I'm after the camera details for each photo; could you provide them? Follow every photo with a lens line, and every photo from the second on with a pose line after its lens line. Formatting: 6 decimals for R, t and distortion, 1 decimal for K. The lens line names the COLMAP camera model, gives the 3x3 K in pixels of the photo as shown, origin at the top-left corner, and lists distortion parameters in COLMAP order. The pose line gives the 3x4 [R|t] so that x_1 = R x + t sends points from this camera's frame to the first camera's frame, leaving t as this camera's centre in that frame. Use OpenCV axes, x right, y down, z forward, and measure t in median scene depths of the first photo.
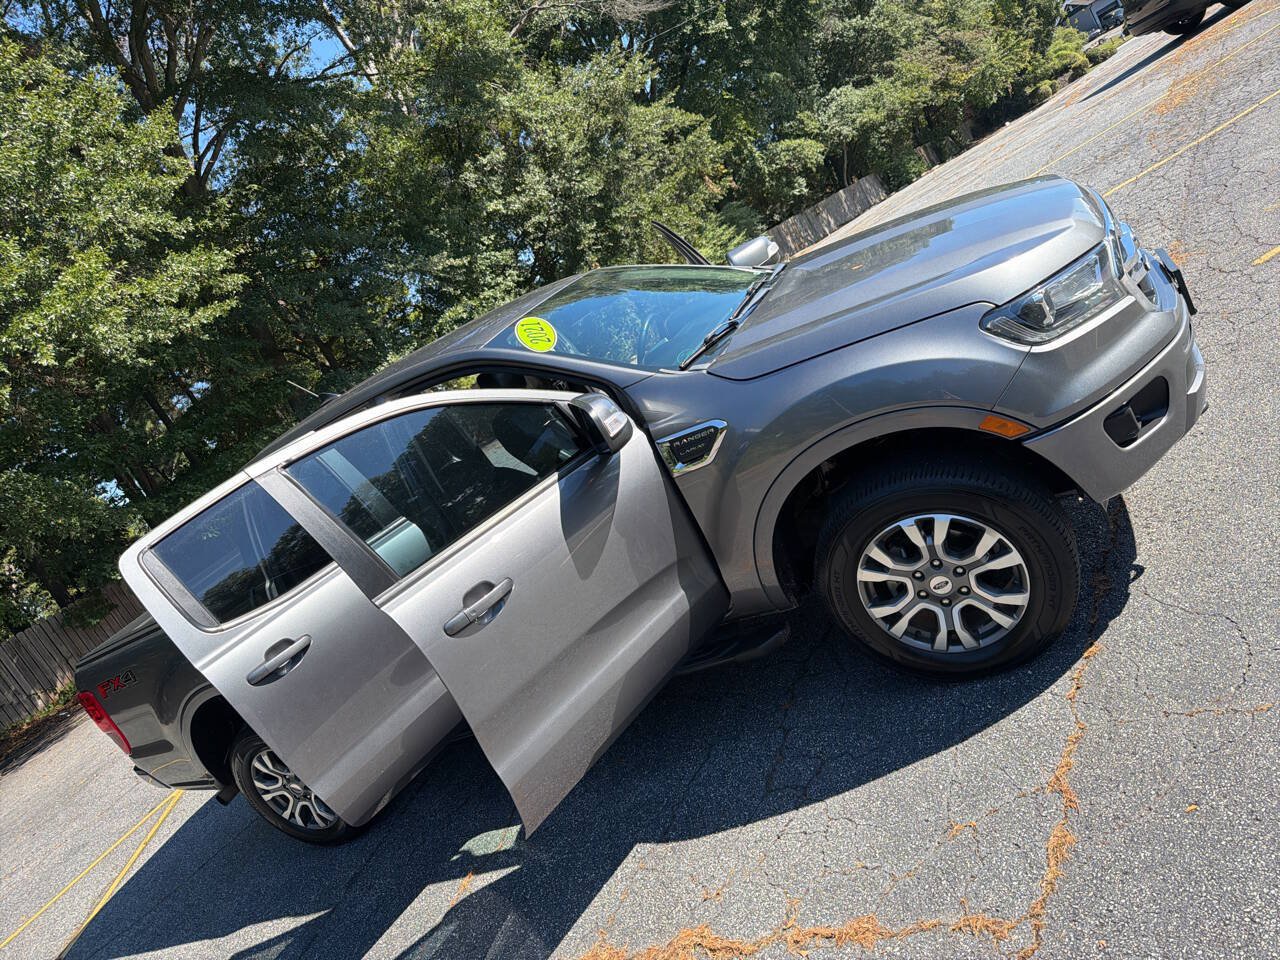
lens RADIAL K [[920.6, 0, 633.7], [0, 920.6, 478.5], [0, 0, 1]] dist [0.036056, -0.062680]
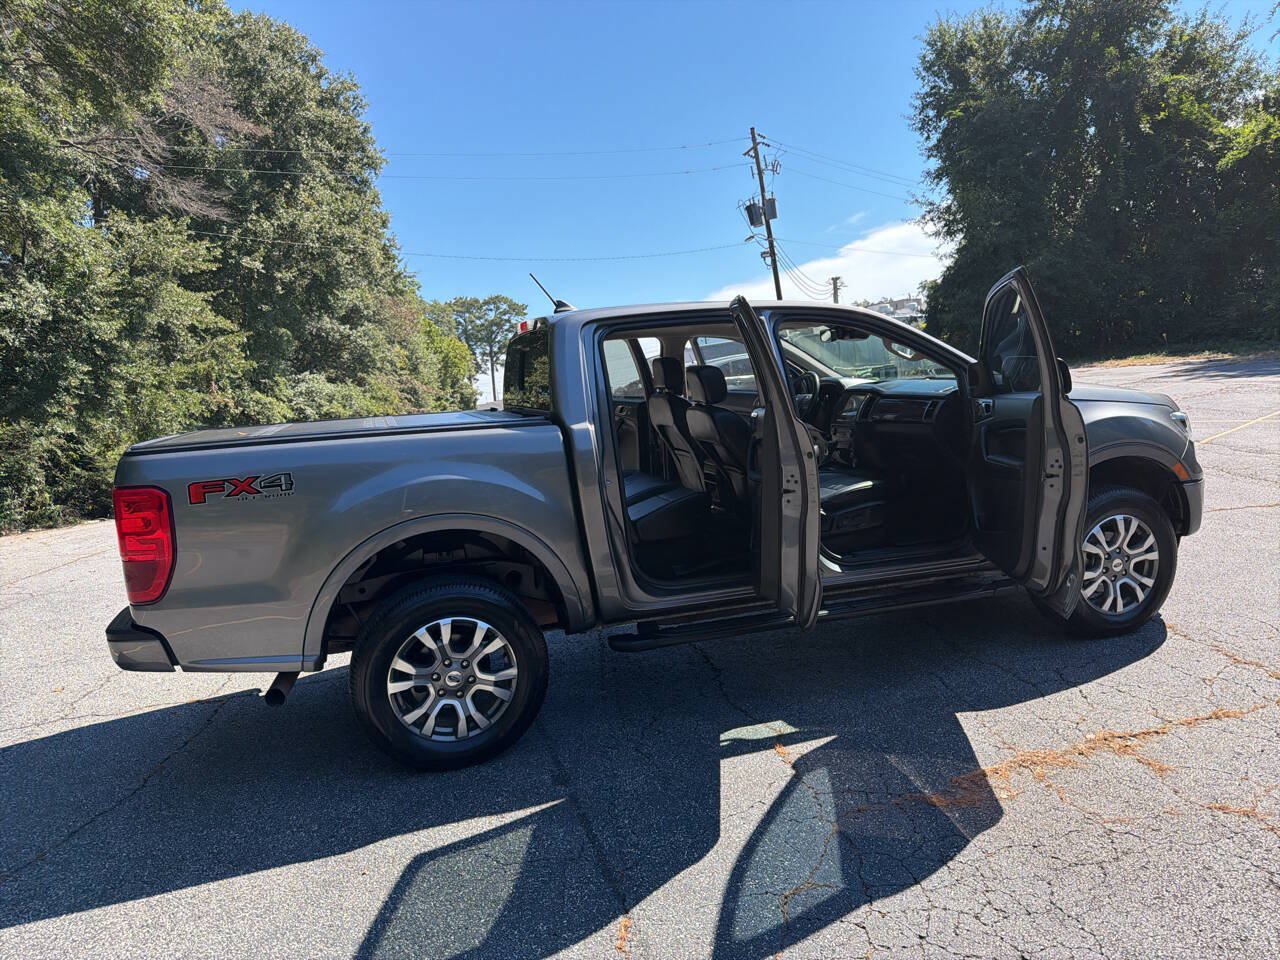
lens RADIAL K [[915.3, 0, 648.9], [0, 915.3, 478.8], [0, 0, 1]] dist [0.045449, -0.058250]
pose [[0.696083, 0.387260, 0.604565, -0.250347], [-0.145133, 0.900571, -0.409766, 0.150896], [-0.703139, 0.197489, 0.683076, 0.091335]]
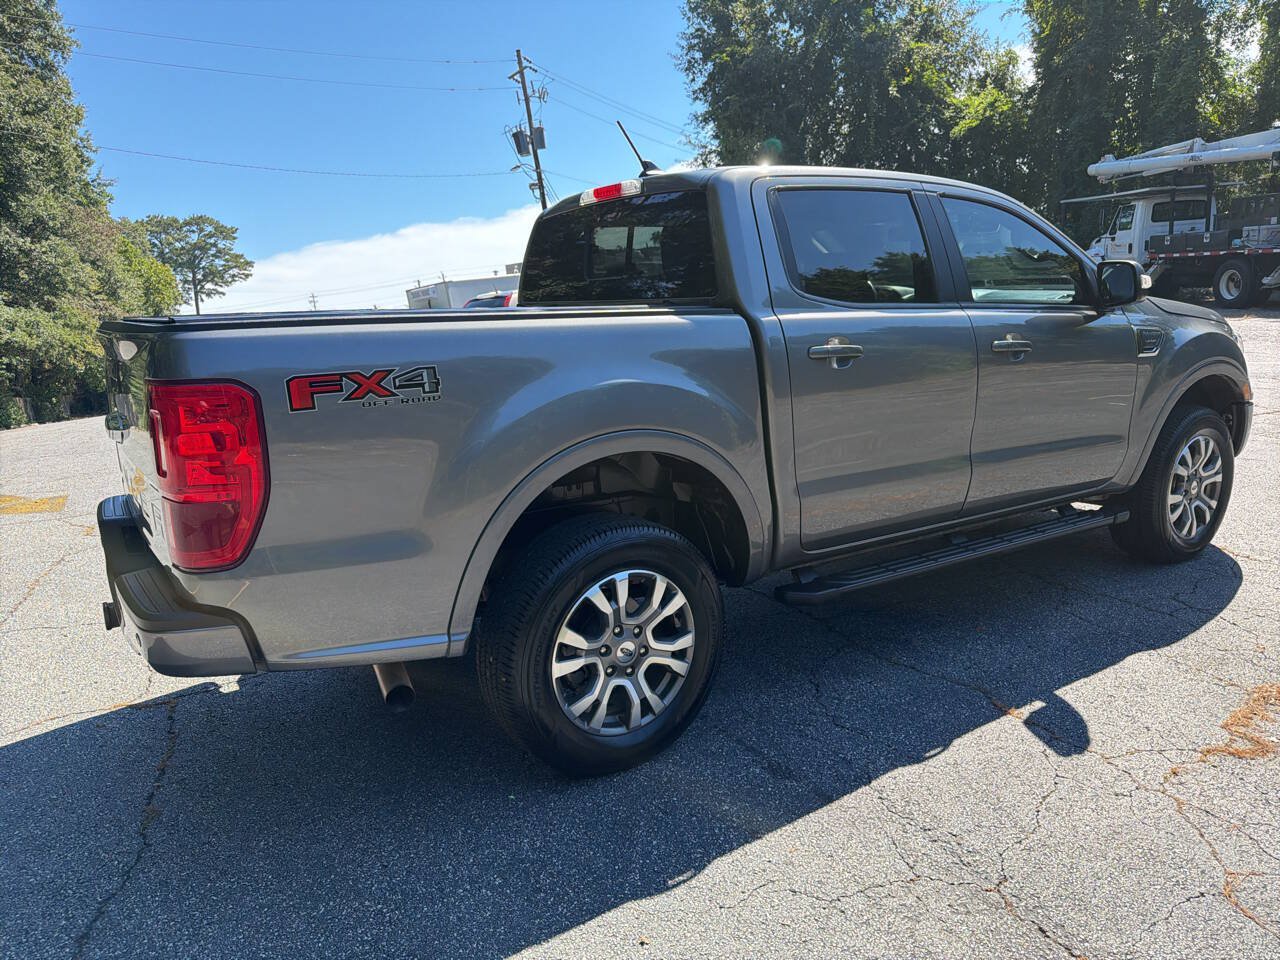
lens RADIAL K [[917.7, 0, 637.6], [0, 917.7, 468.8], [0, 0, 1]] dist [0.080487, -0.130731]
pose [[0.496390, 0.349846, 0.794484, -0.274987], [-0.022908, 0.920159, -0.390874, 0.143741], [-0.867798, 0.175826, 0.464772, 0.216144]]
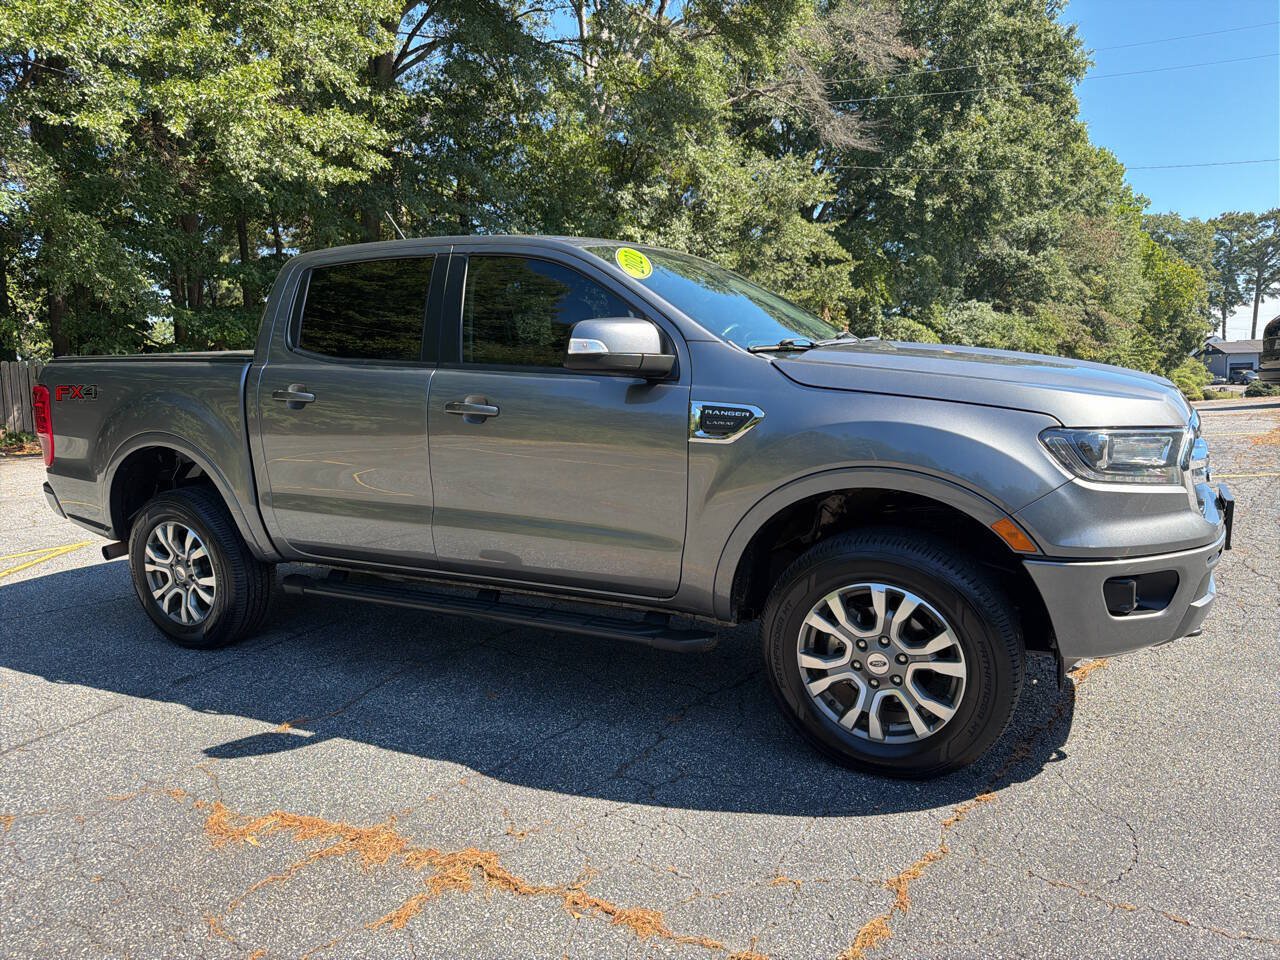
lens RADIAL K [[915.7, 0, 647.3], [0, 915.7, 480.1], [0, 0, 1]] dist [0.050500, -0.082591]
pose [[0.874834, 0.484359, -0.007907, 0.006781], [-0.483395, 0.871798, -0.079357, 0.028578], [-0.031544, 0.073247, 0.996815, 0.005468]]
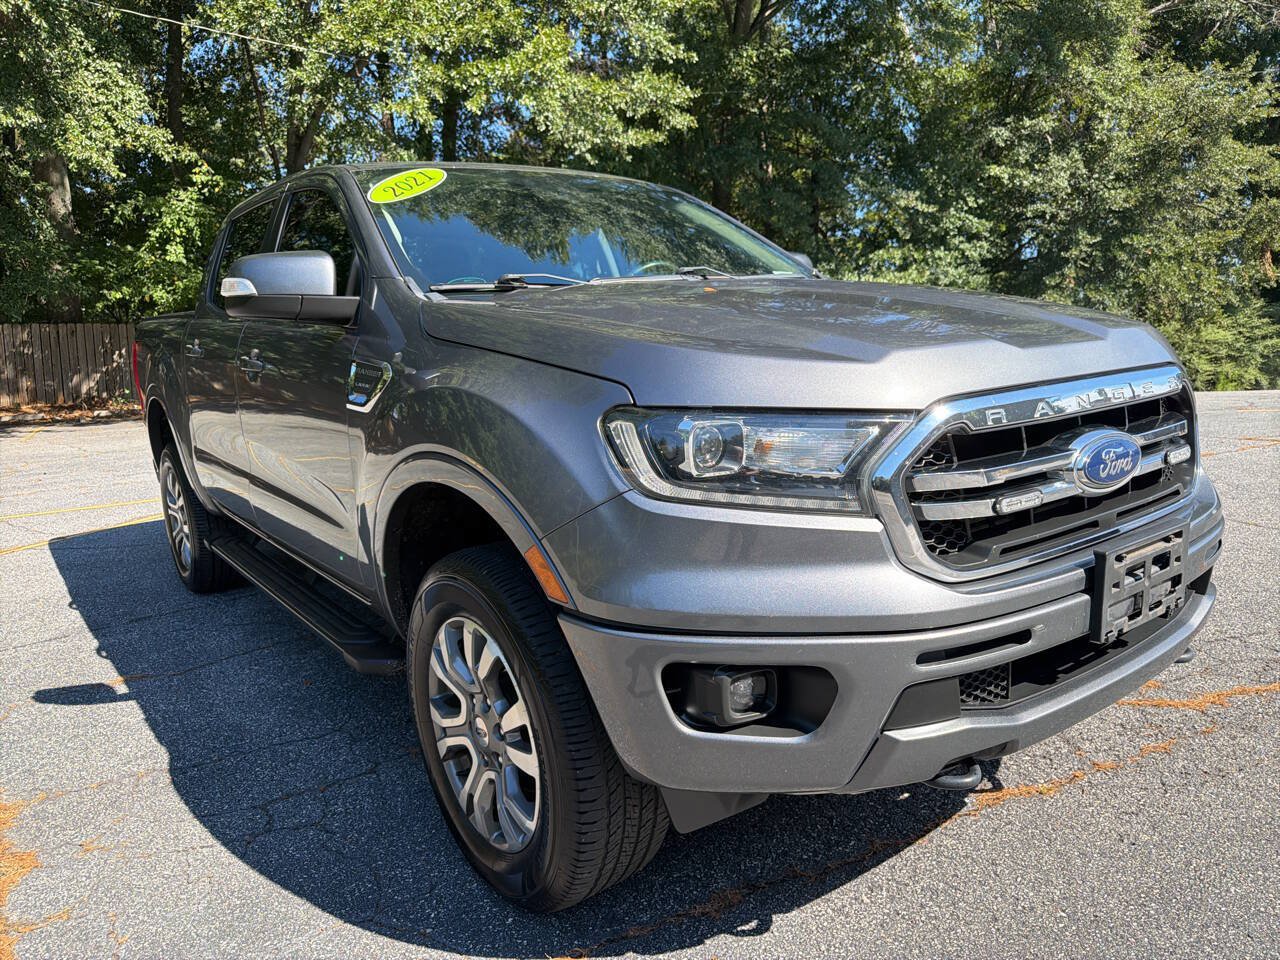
lens RADIAL K [[915.7, 0, 647.3], [0, 915.7, 480.1], [0, 0, 1]] dist [0.050500, -0.082591]
pose [[0.758325, 0.540241, -0.364805, 0.116160], [-0.510894, 0.840126, 0.182145, -0.046185], [0.404884, 0.048252, 0.913094, 0.084456]]
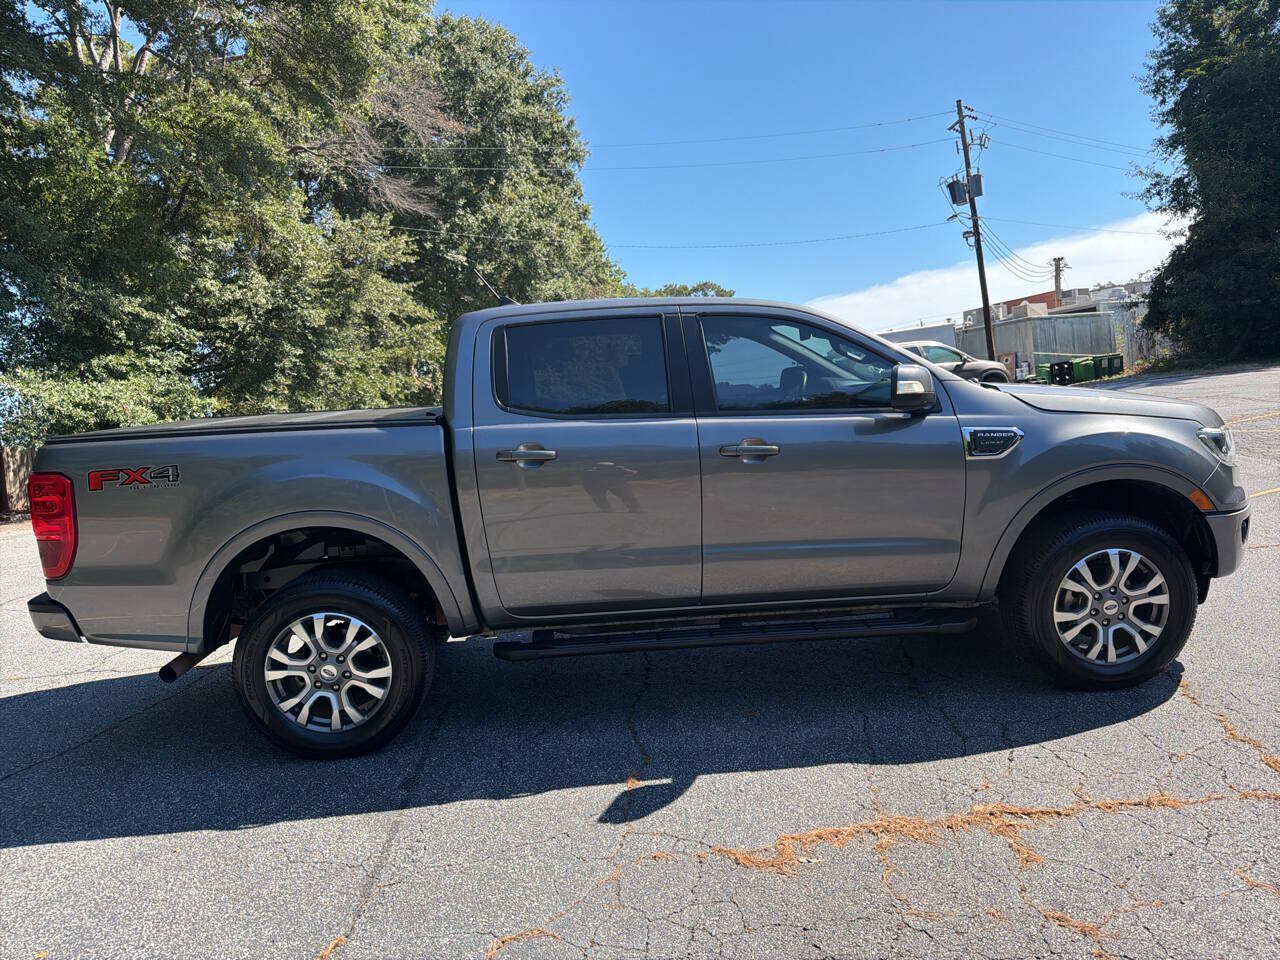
lens RADIAL K [[905.2, 0, 642.7], [0, 905.2, 492.8], [0, 0, 1]] dist [0.053079, -0.070657]
pose [[0.804342, 0.403602, 0.436049, -0.174892], [-0.273908, 0.903124, -0.330667, 0.119743], [-0.527265, 0.146532, 0.836971, 0.044752]]
